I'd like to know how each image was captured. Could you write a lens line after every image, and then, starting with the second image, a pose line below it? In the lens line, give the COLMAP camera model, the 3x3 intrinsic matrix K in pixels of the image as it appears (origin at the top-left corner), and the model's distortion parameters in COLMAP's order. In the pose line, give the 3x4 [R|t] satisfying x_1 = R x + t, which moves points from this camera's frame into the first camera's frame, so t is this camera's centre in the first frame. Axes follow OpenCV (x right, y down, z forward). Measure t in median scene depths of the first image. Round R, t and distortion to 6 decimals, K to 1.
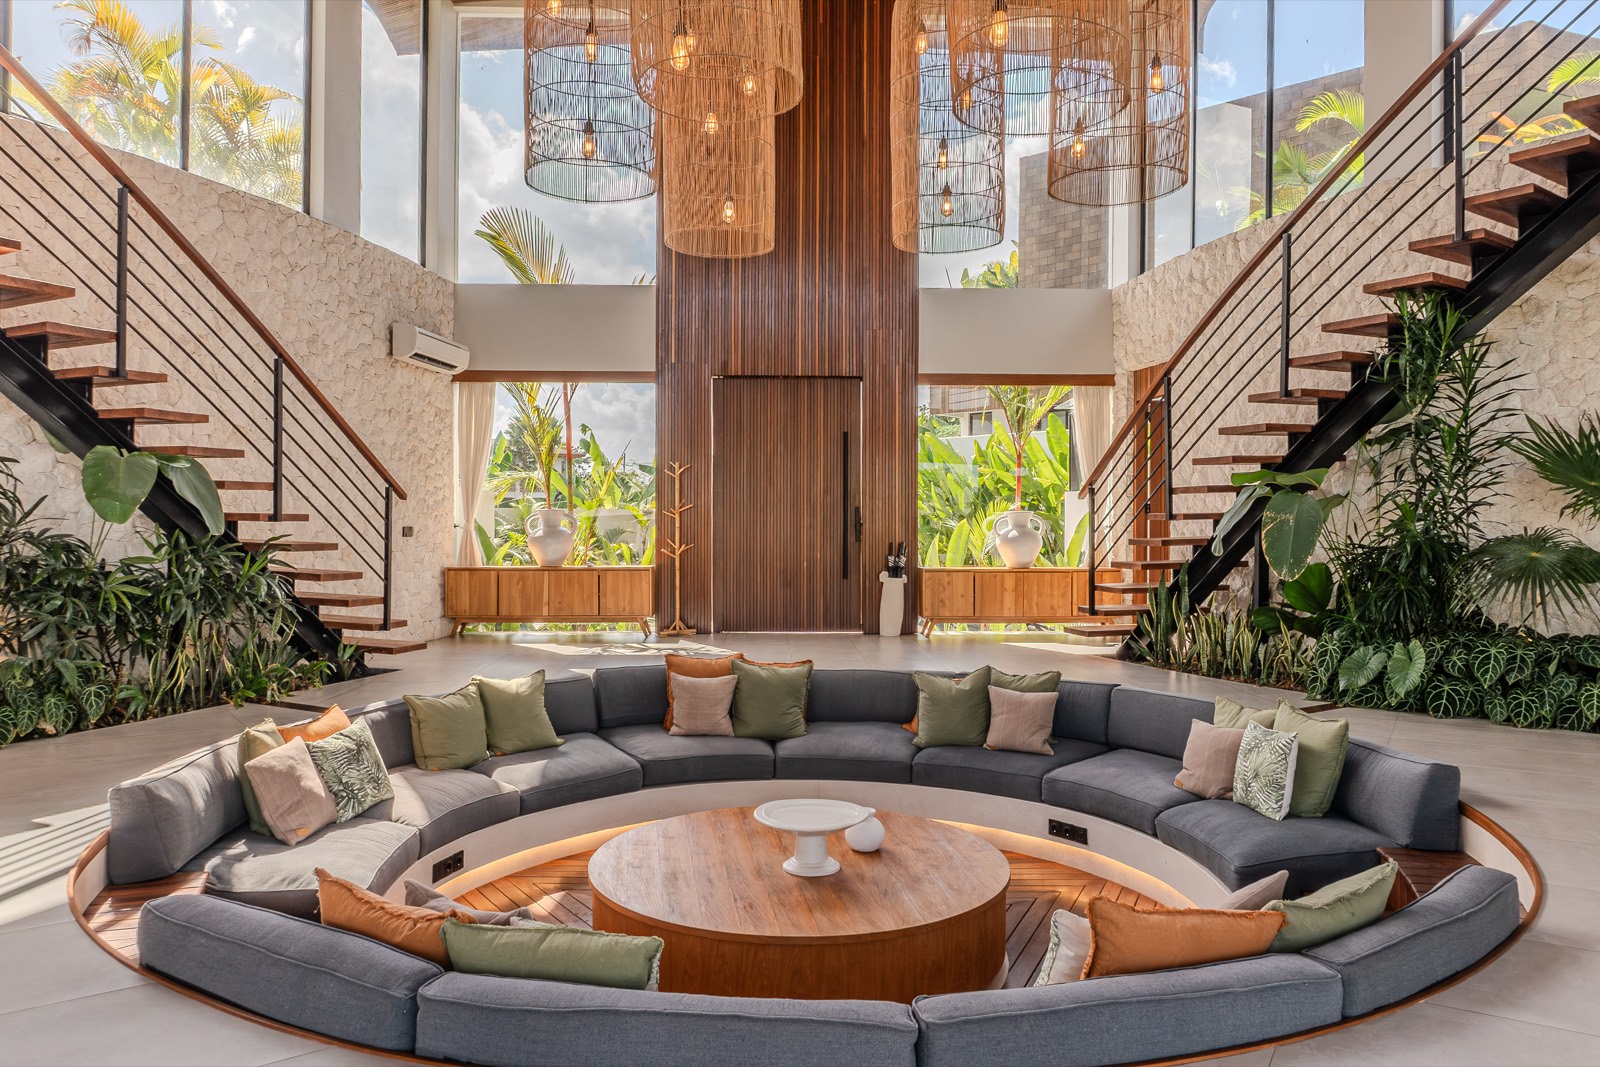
lens RADIAL K [[1084.1, 0, 787.6], [0, 1084.1, 524.6], [0, 0, 1]] dist [-0.027820, -0.001555]
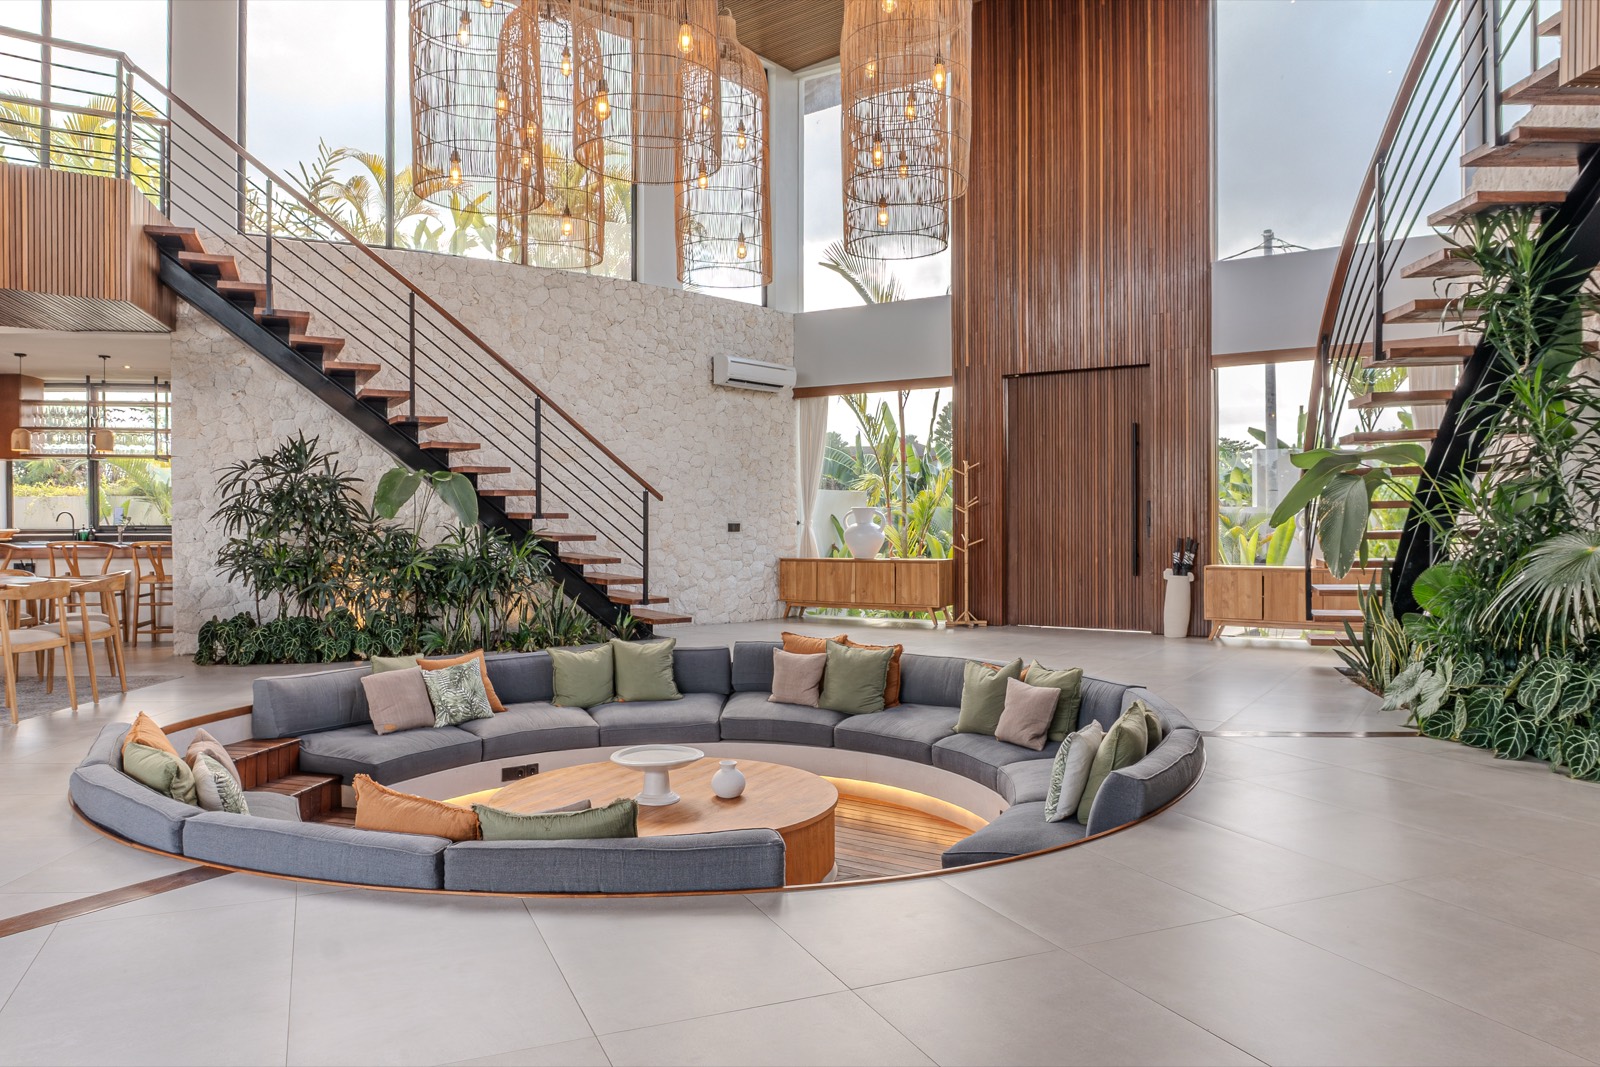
lens RADIAL K [[1095.7, 0, 800.0], [0, 1095.7, 533.5], [0, 0, 1]] dist [-0.037812, 0.002440]
pose [[0.826713, 0.000308, -0.562624, 0.361708], [0.004336, 0.999967, 0.006920, 0.004674], [0.562607, -0.008161, 0.826684, 0.033985]]
